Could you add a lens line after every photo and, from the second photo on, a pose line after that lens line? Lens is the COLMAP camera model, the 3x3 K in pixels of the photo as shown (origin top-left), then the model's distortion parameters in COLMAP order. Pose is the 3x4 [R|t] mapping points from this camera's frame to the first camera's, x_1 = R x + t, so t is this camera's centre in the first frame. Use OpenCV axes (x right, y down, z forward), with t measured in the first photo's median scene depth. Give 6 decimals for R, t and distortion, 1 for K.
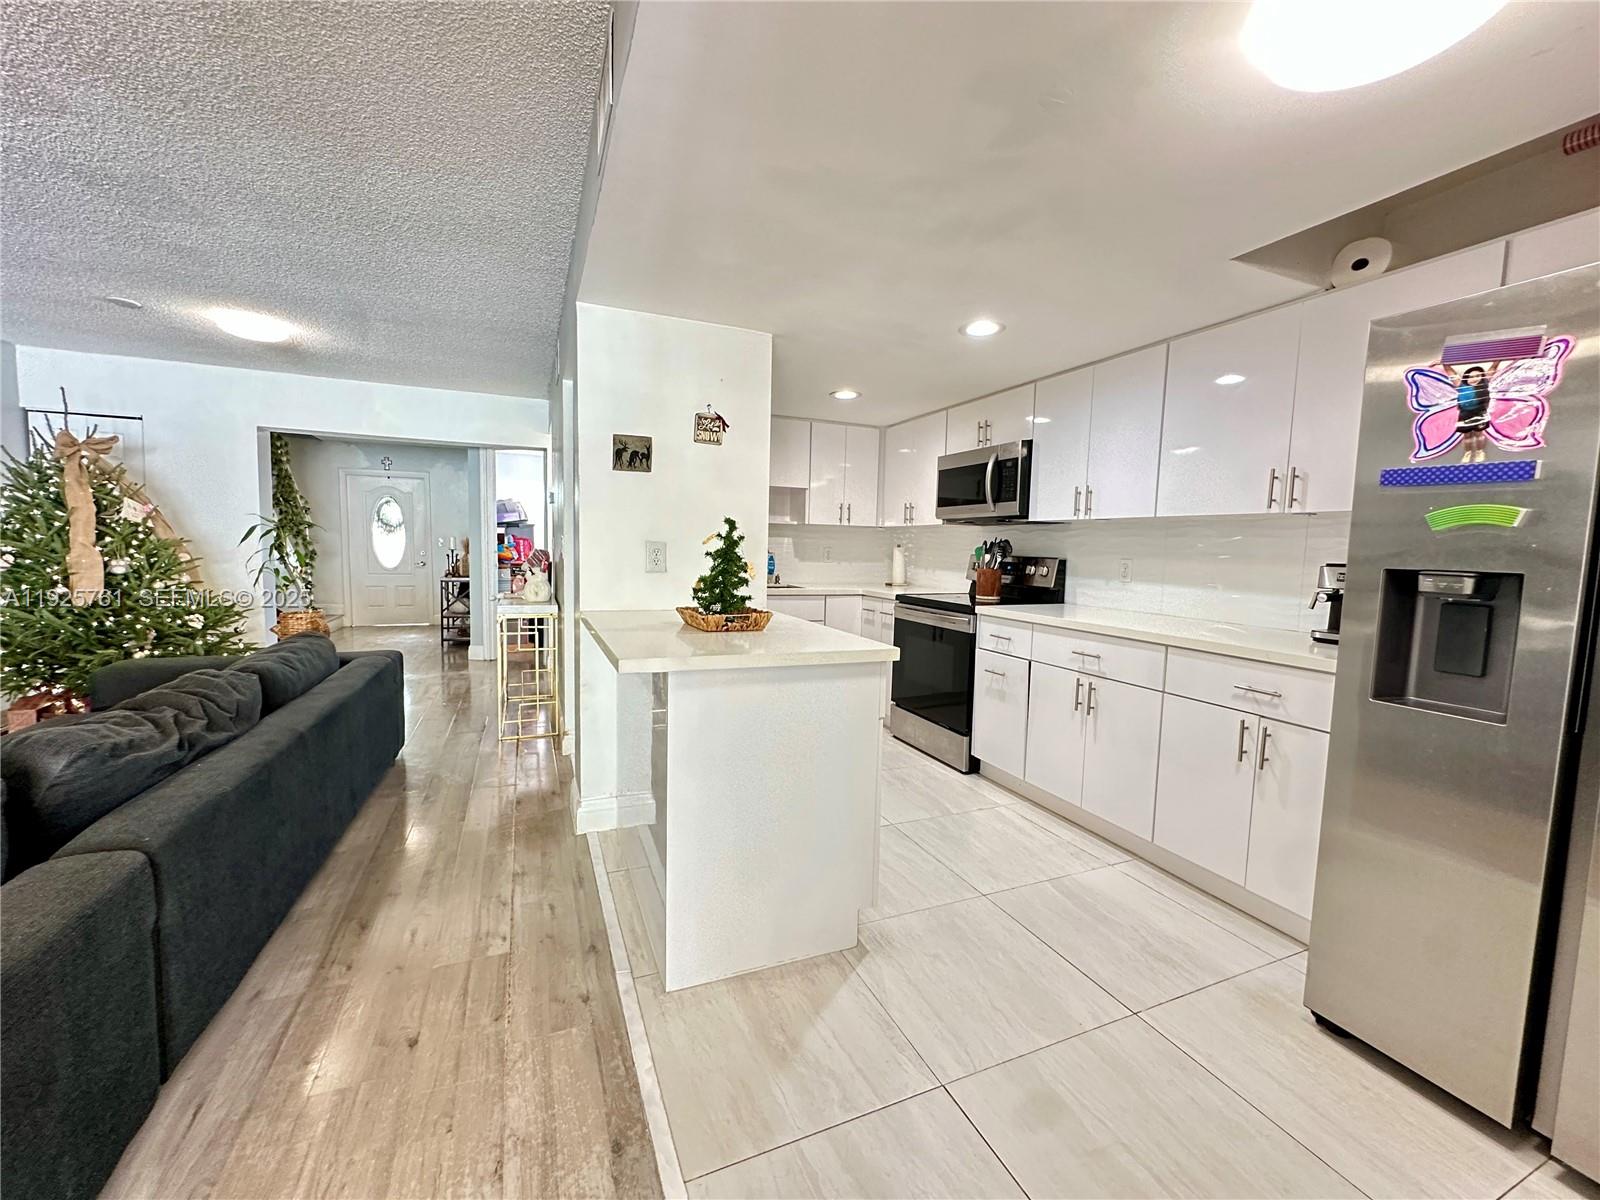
lens RADIAL K [[644.2, 0, 800.4], [0, 644.2, 601.2], [0, 0, 1]] dist [-0.003170, 0.000990]
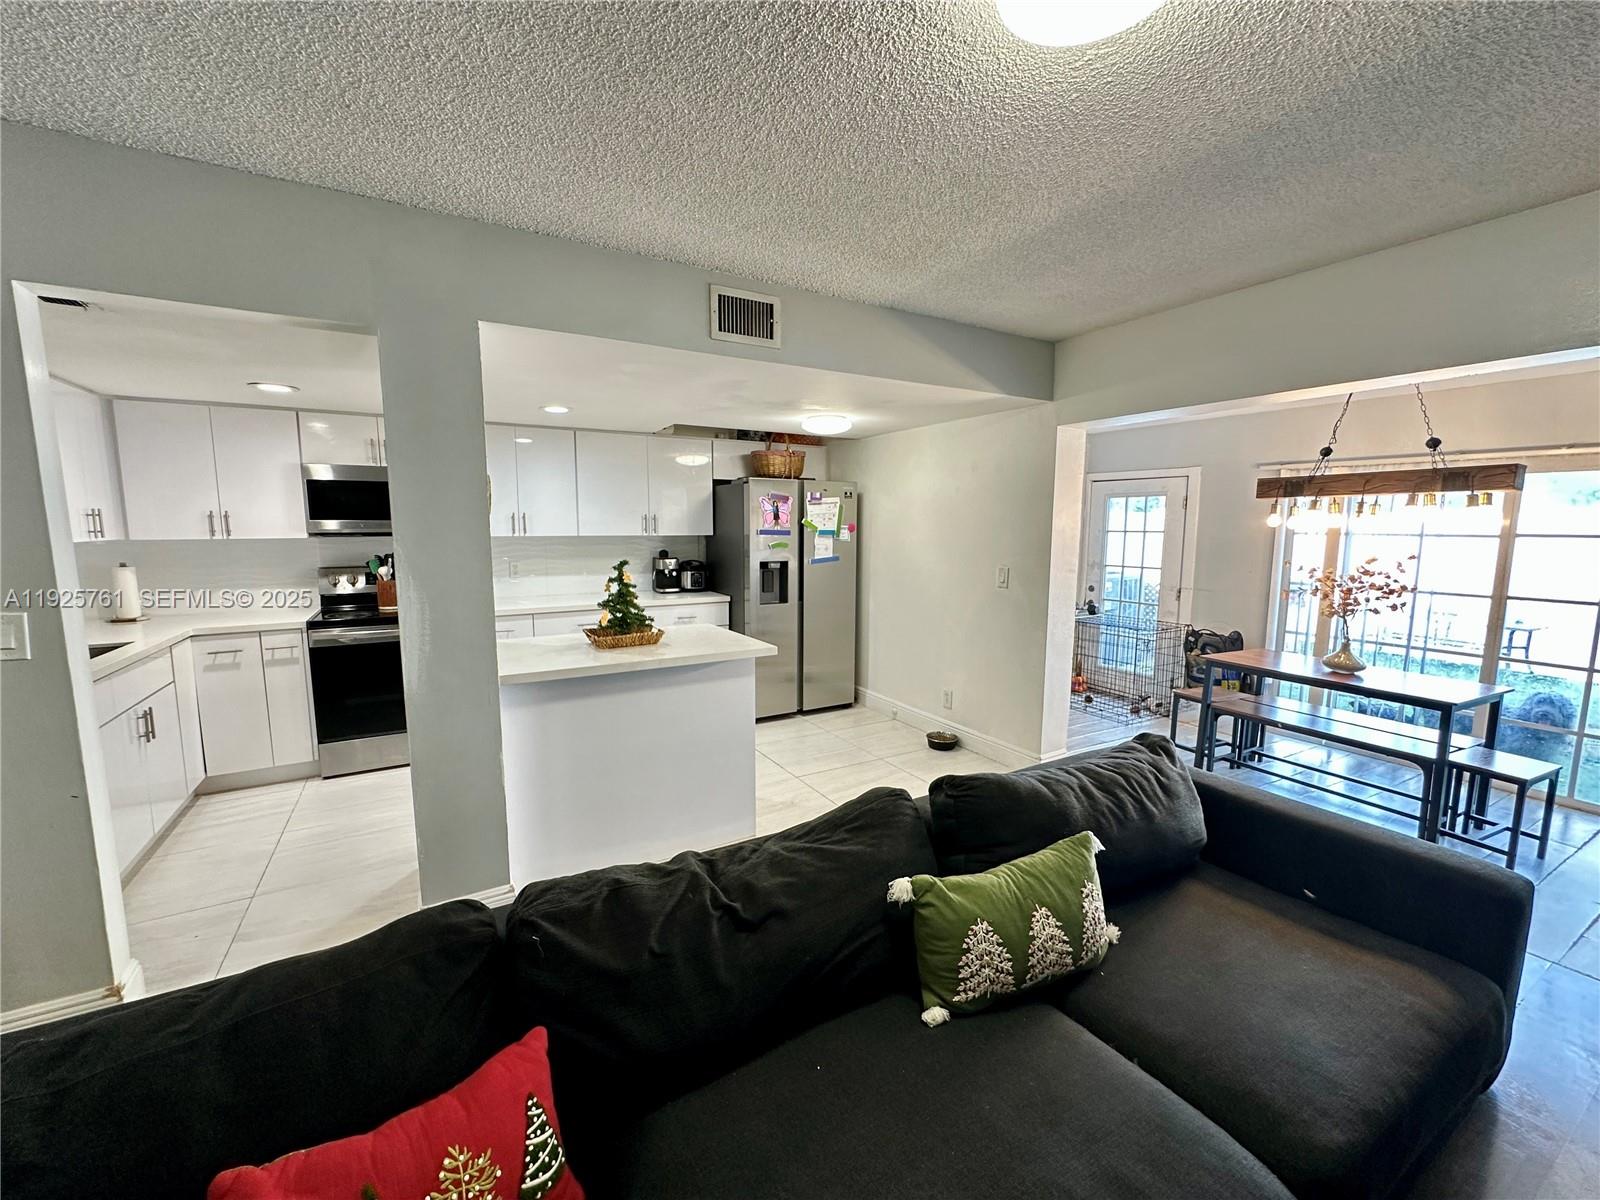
lens RADIAL K [[644.2, 0, 799.5], [0, 644.2, 596.9], [0, 0, 1]] dist [-0.003170, 0.000990]
pose [[-0.122657, -0.146723, 0.981544, -1.140893], [0.076724, 0.984650, 0.156775, -0.187778], [-0.989479, 0.094537, -0.109517, 0.619964]]
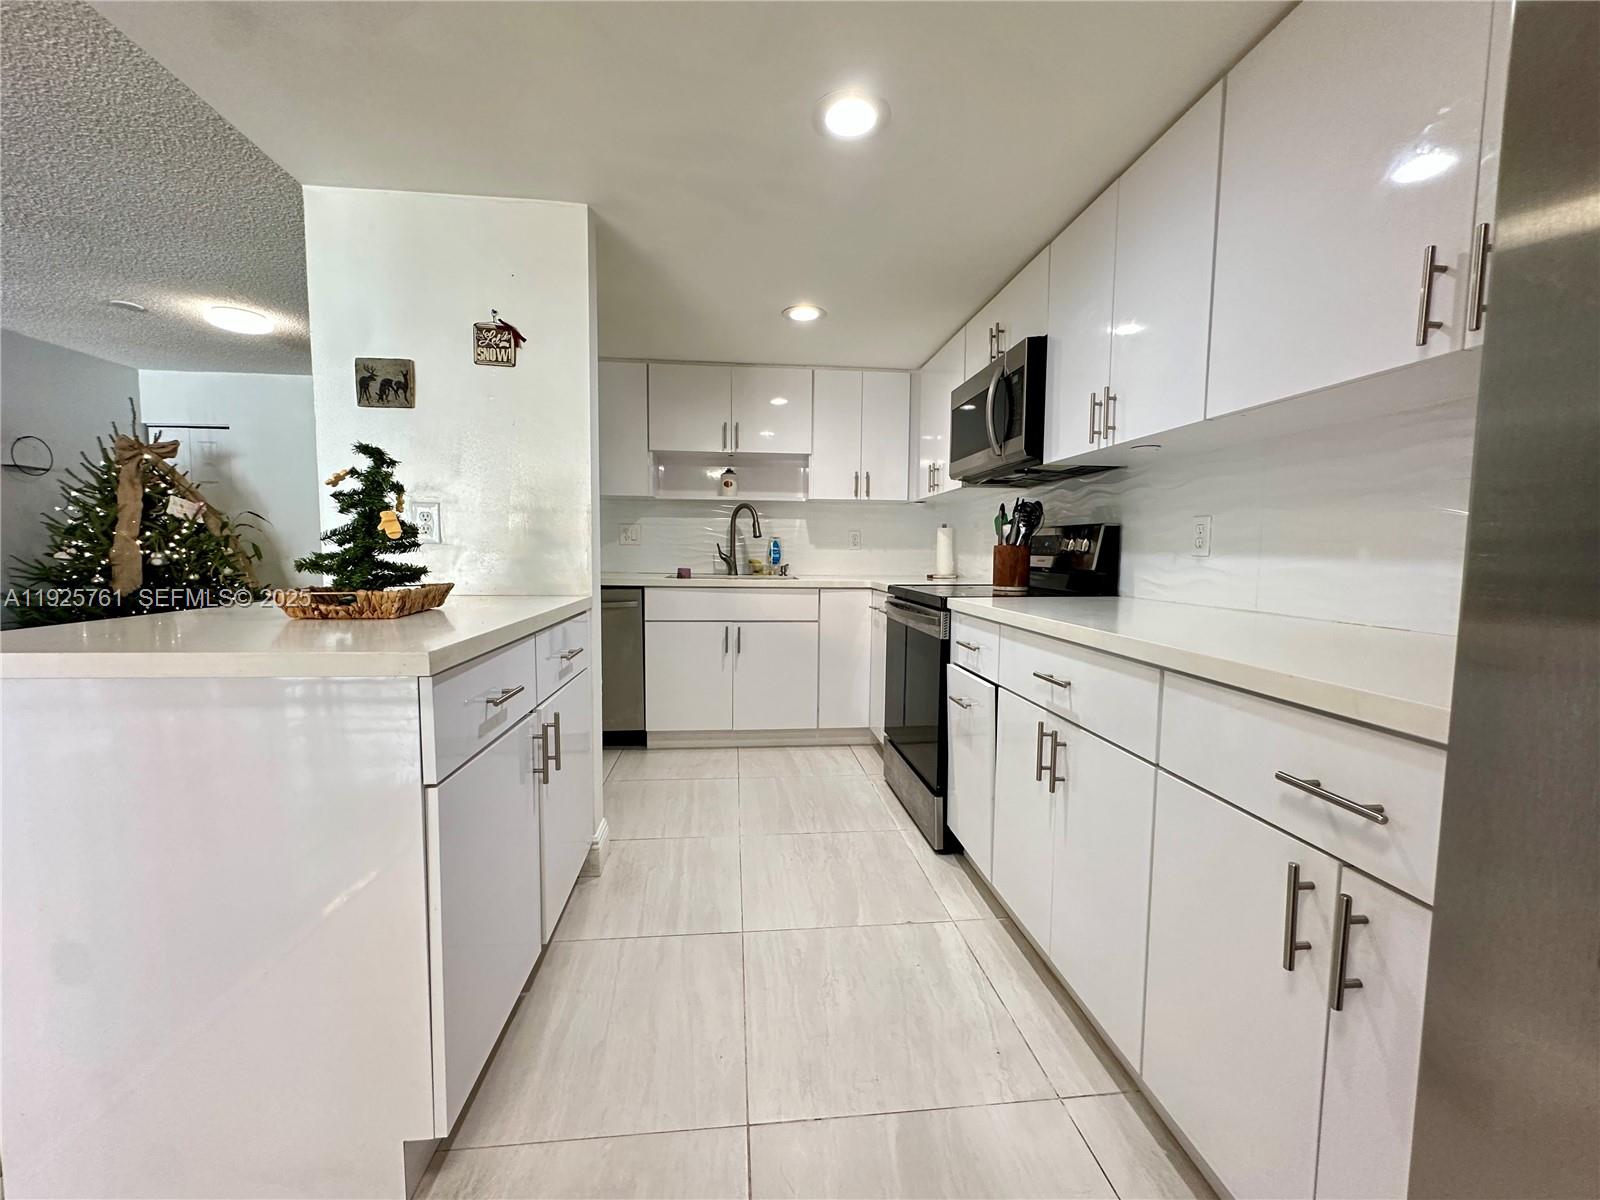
lens RADIAL K [[644.2, 0, 797.6], [0, 644.2, 600.8], [0, 0, 1]] dist [-0.003170, 0.000990]
pose [[0.954851, 0.006515, -0.297014, 0.384101], [-0.010503, 0.999875, -0.011833, 0.024108], [0.296899, 0.014418, 0.954800, 0.399727]]
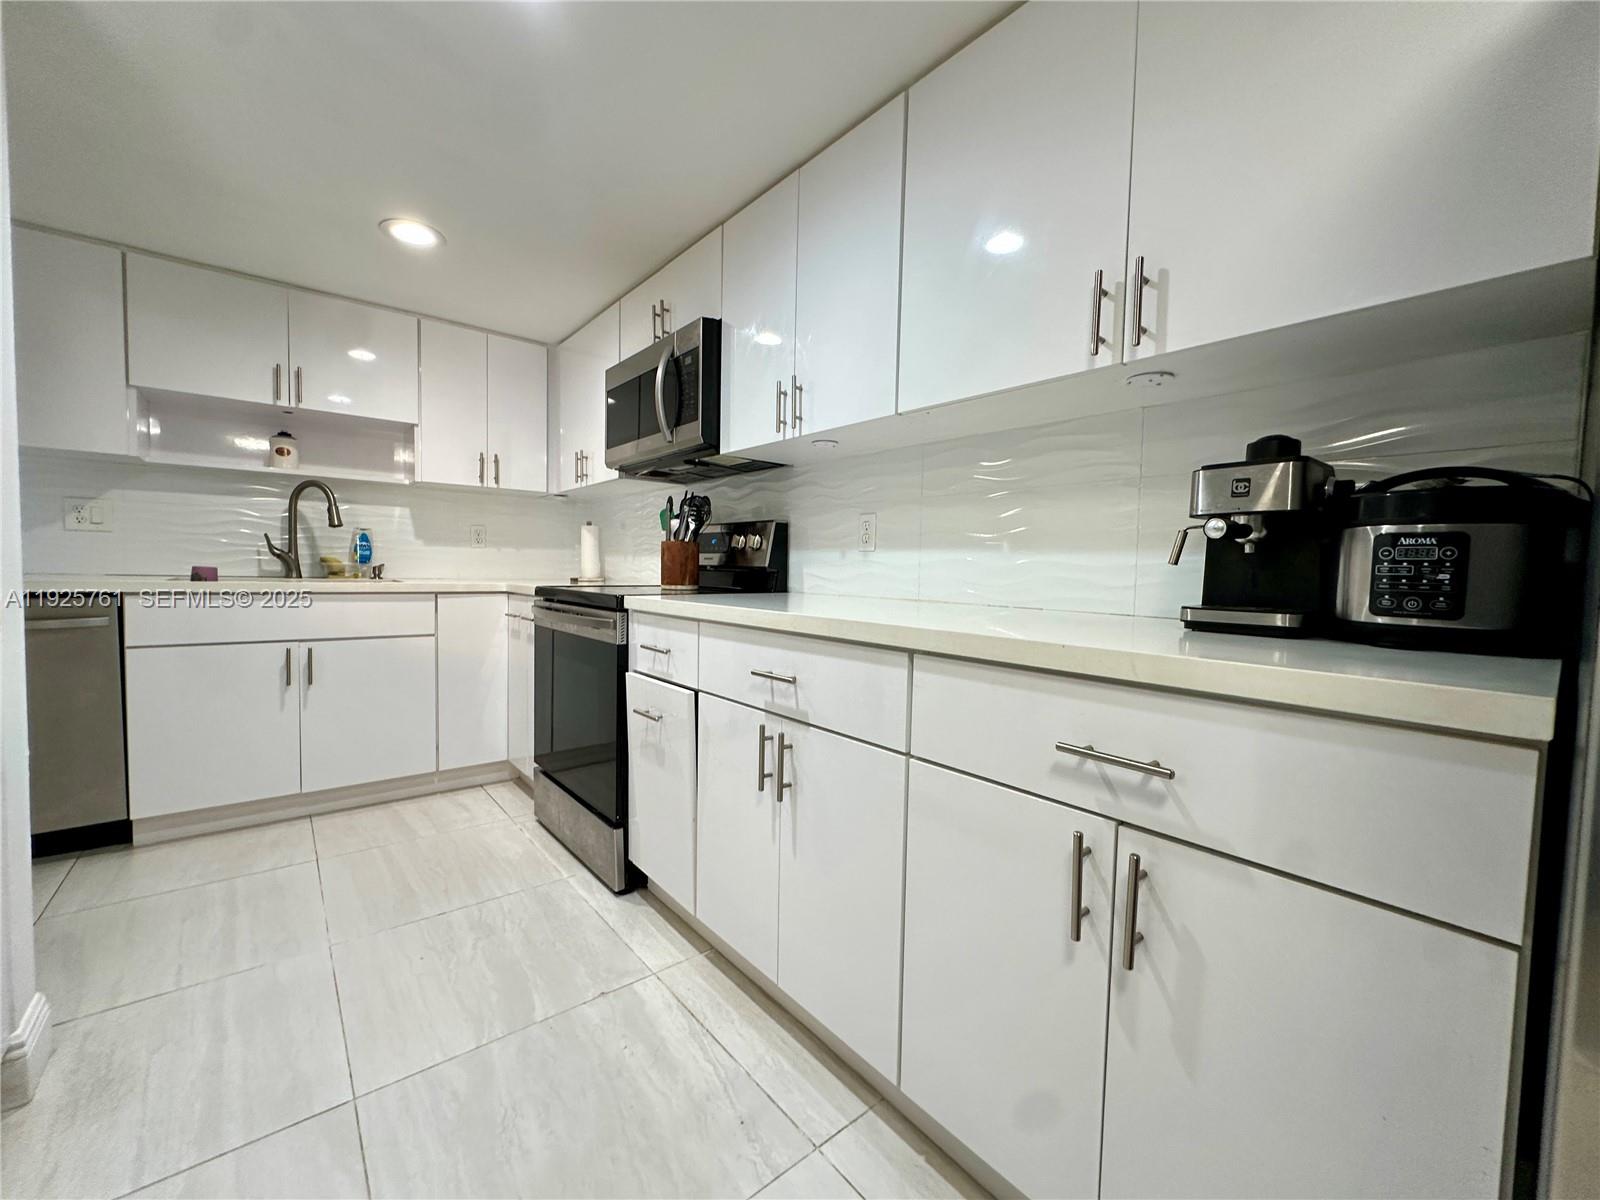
lens RADIAL K [[644.2, 0, 800.8], [0, 644.2, 600.2], [0, 0, 1]] dist [-0.003170, 0.000990]
pose [[0.959021, -0.018547, 0.282727, 0.312110], [0.027123, 0.999282, -0.026447, 0.036575], [-0.282034, 0.033032, 0.958836, 0.499137]]
